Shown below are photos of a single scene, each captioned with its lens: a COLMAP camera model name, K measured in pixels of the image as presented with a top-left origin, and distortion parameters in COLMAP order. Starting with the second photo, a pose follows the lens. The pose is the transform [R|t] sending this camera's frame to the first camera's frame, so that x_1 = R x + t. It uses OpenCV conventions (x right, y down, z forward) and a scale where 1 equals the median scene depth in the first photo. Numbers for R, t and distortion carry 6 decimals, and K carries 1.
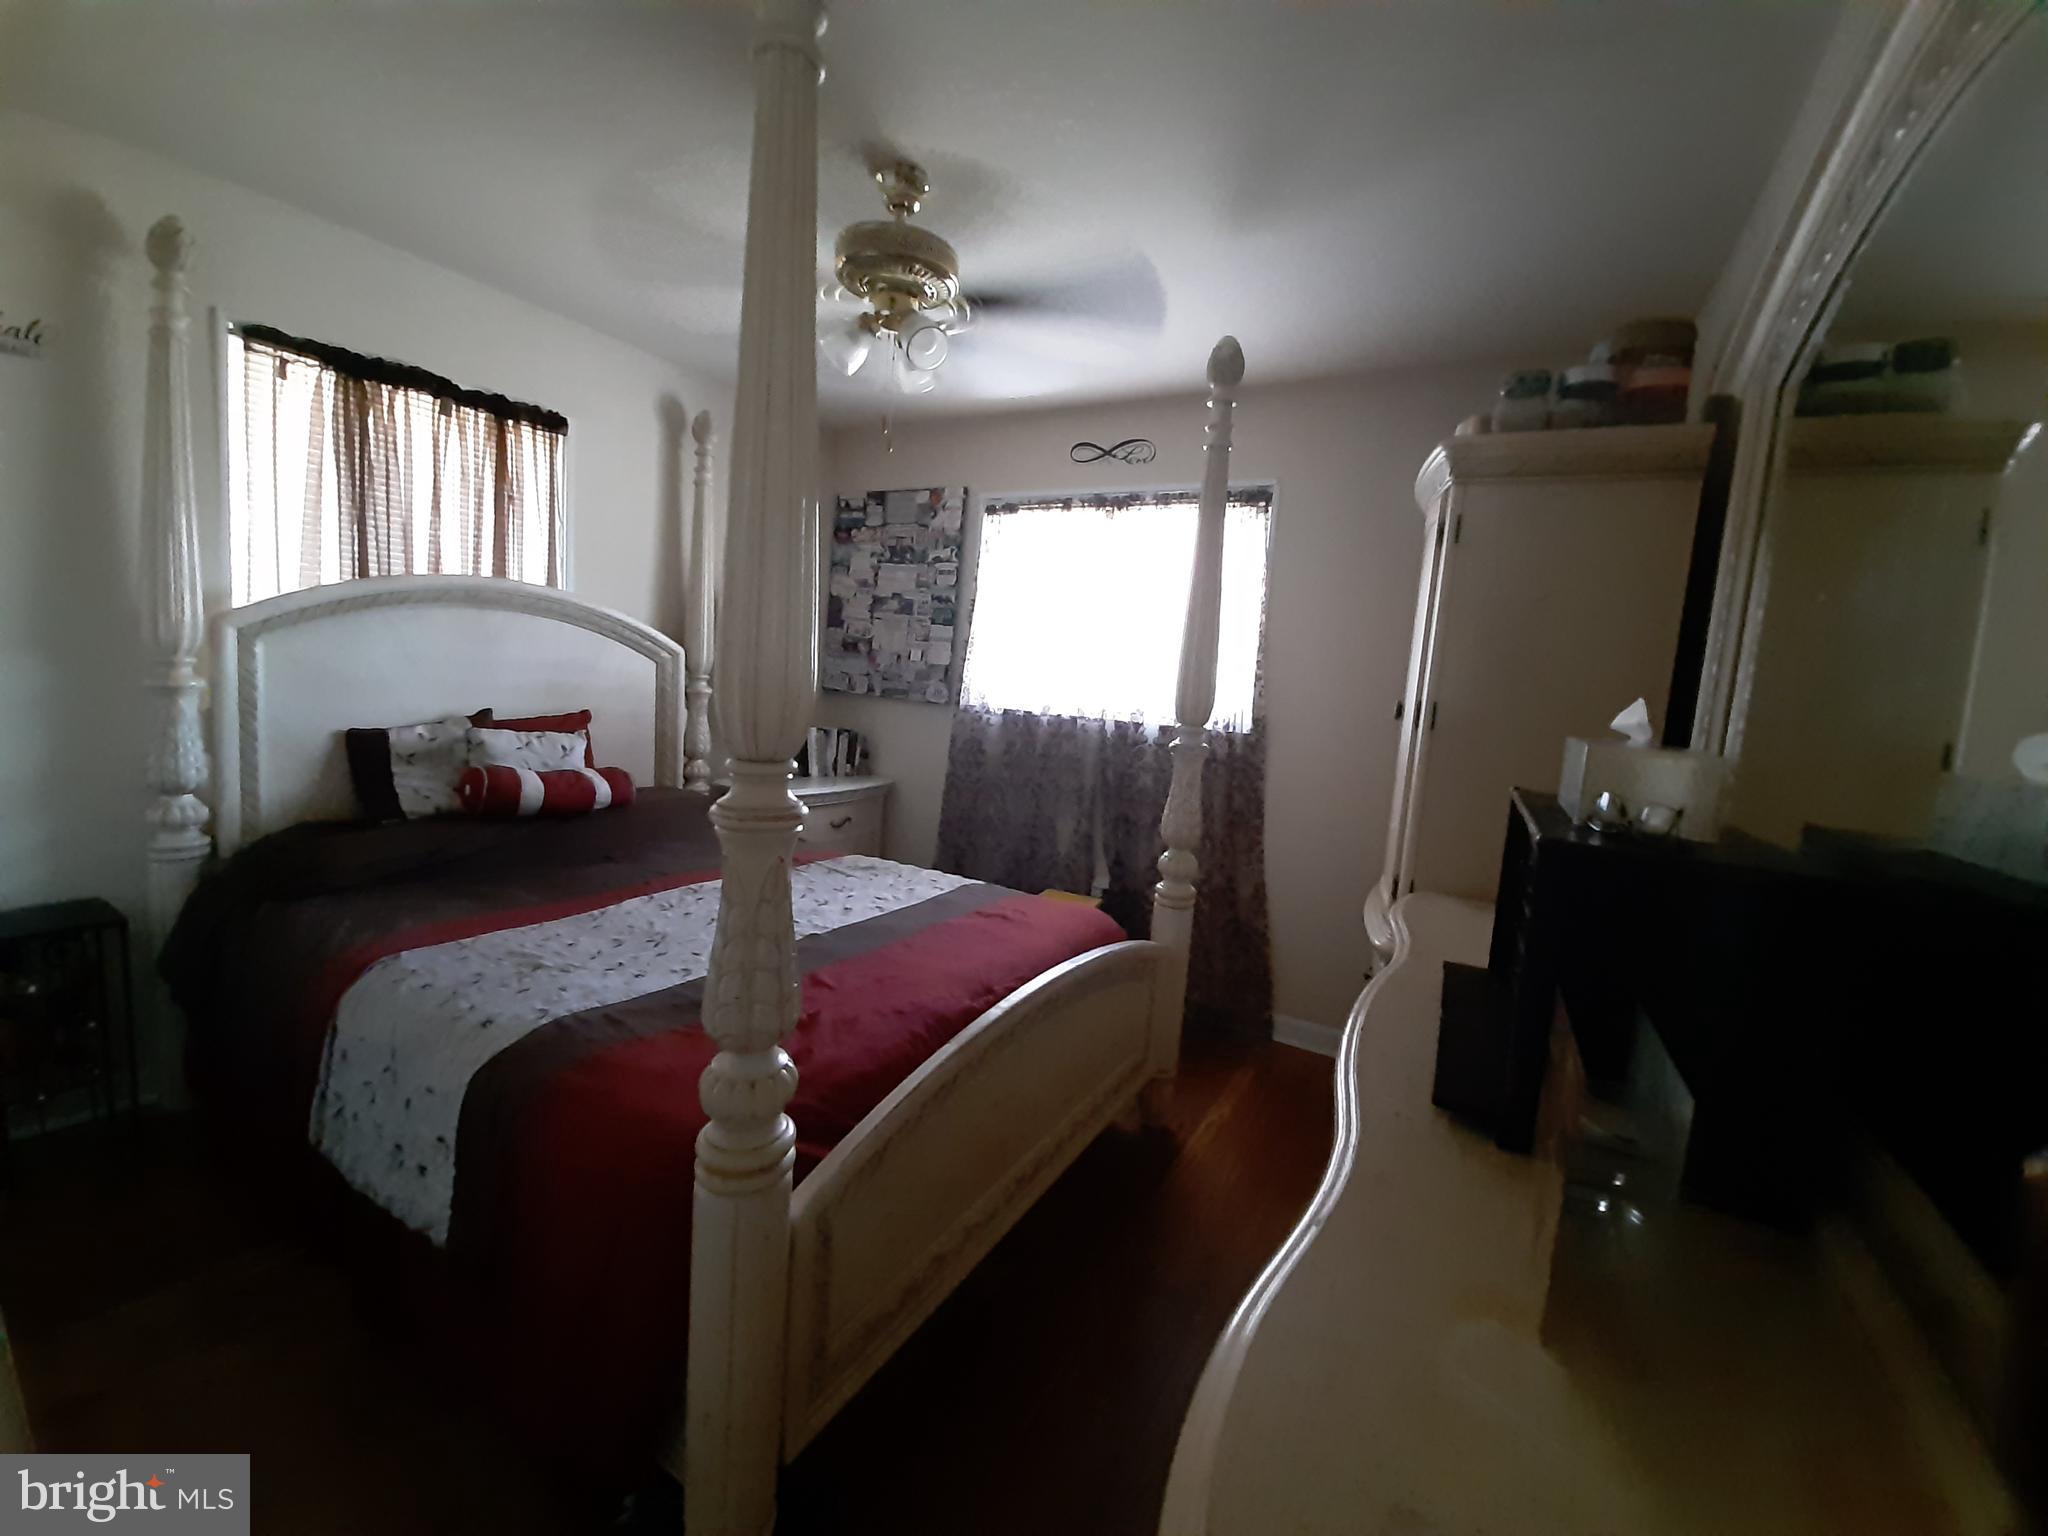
lens RADIAL K [[813.6, 0, 1028.0], [0, 813.6, 765.5], [0, 0, 1]] dist [-0.000036, 0.000001]
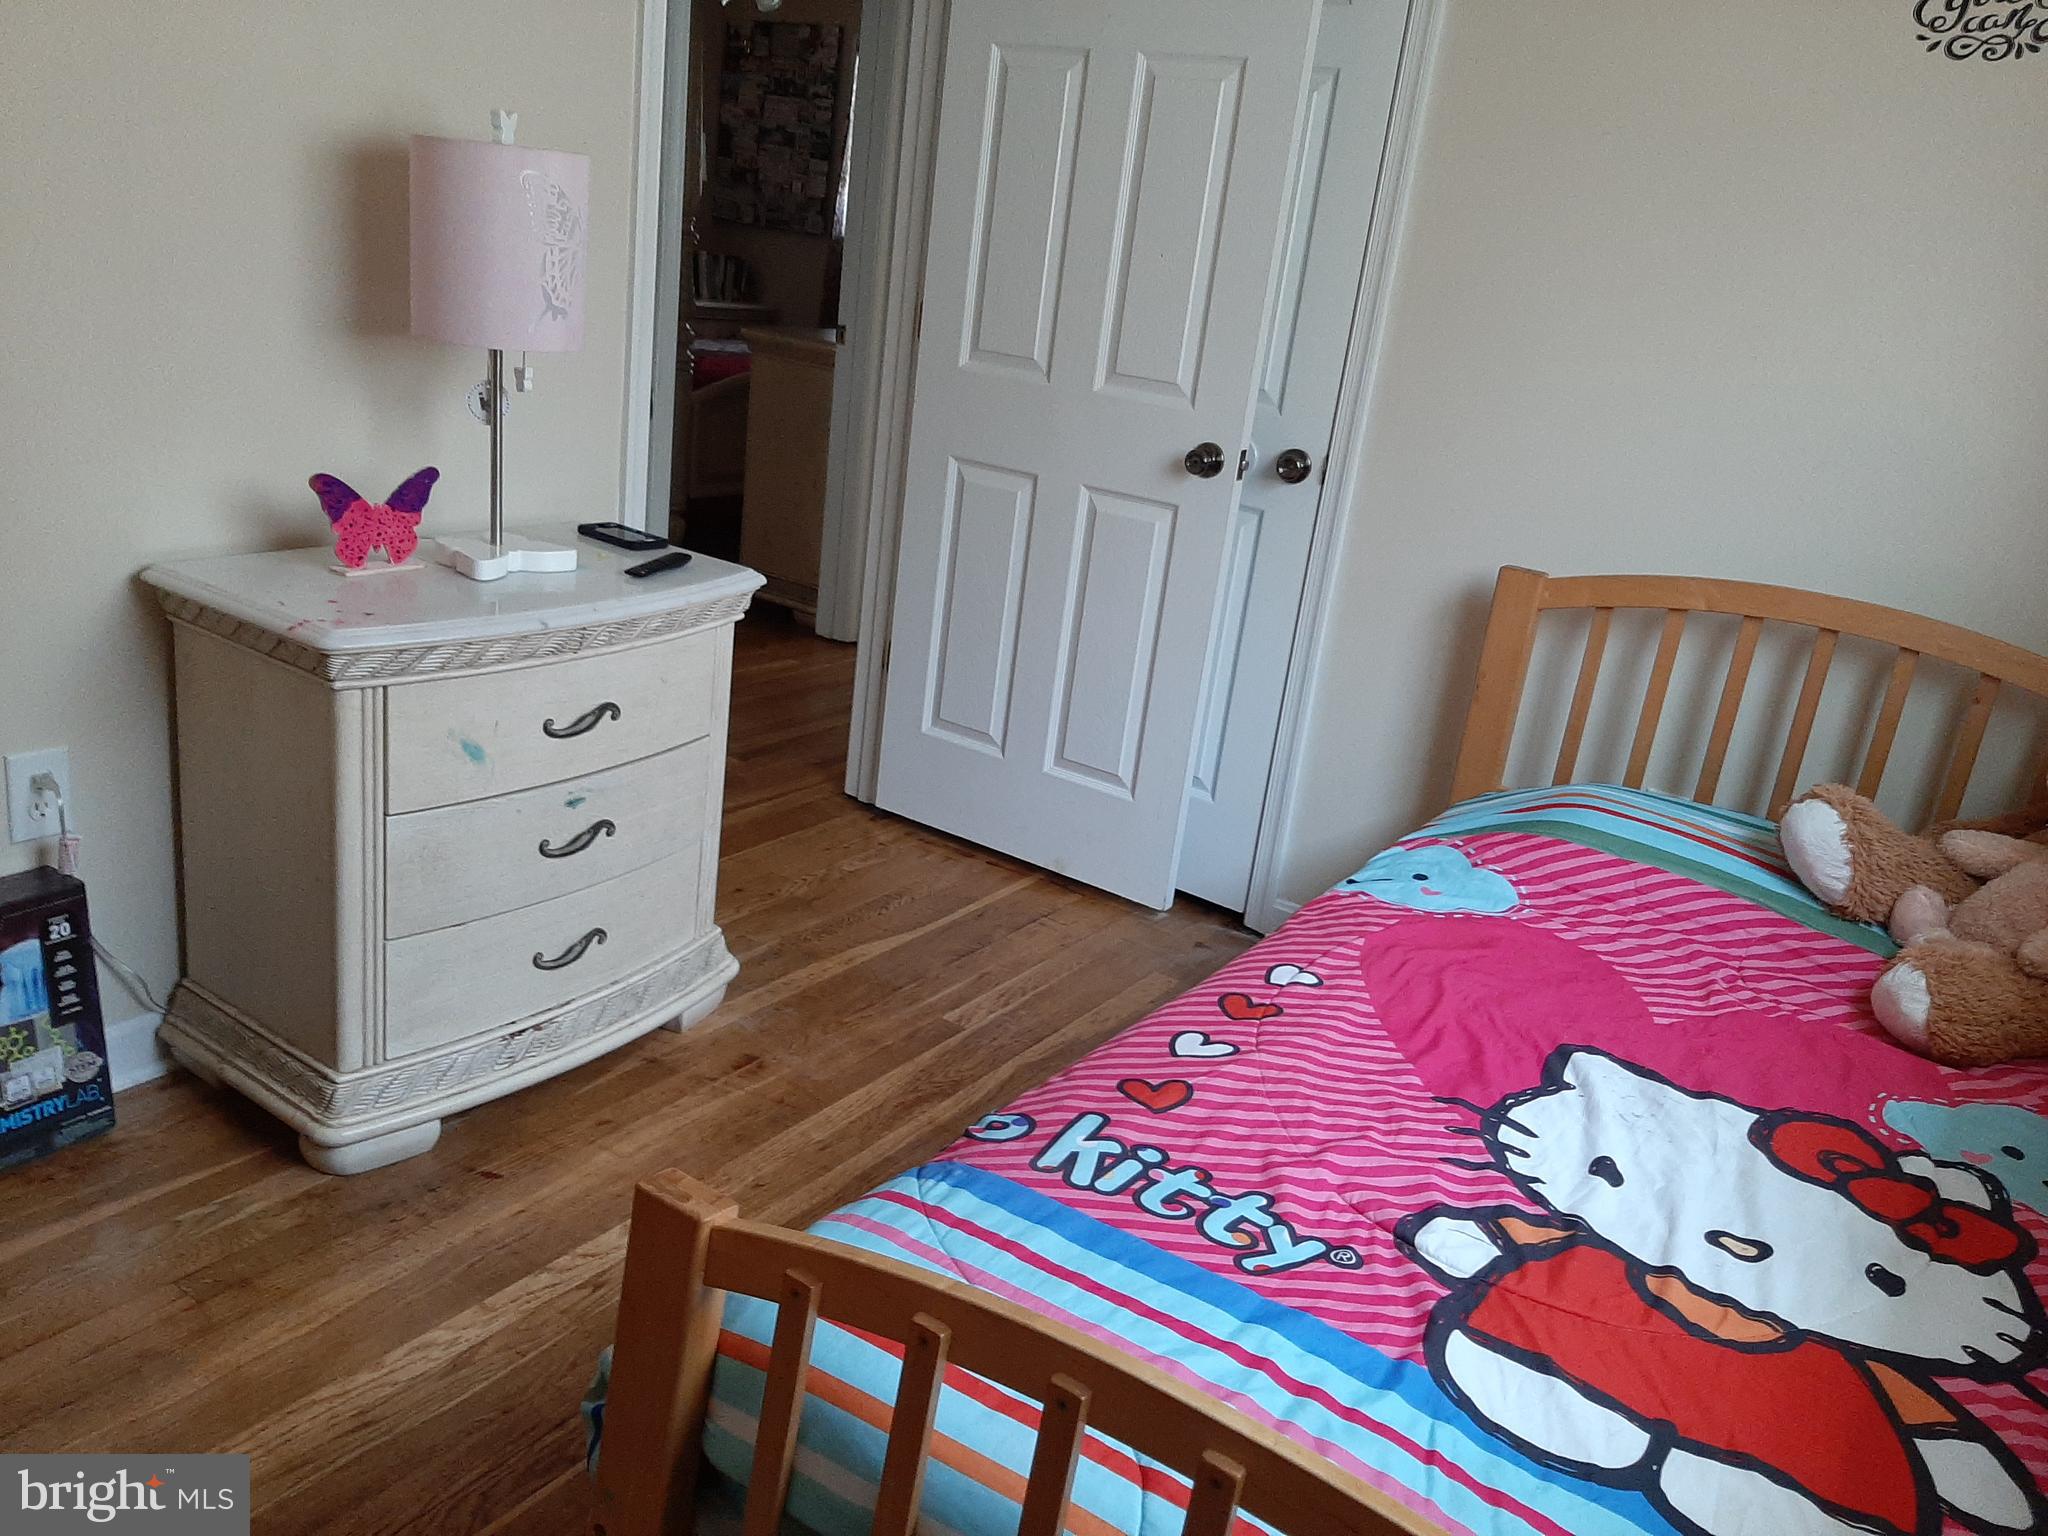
lens RADIAL K [[1575.1, 0, 1022.0], [0, 1575.1, 770.3], [0, 0, 1]] dist [0.009782, 0.001493]
pose [[0.996601, 0.059499, -0.056969, 0.327776], [-0.046034, 0.975788, 0.213819, 0.159649], [0.068311, -0.210470, 0.975211, -1.196196]]
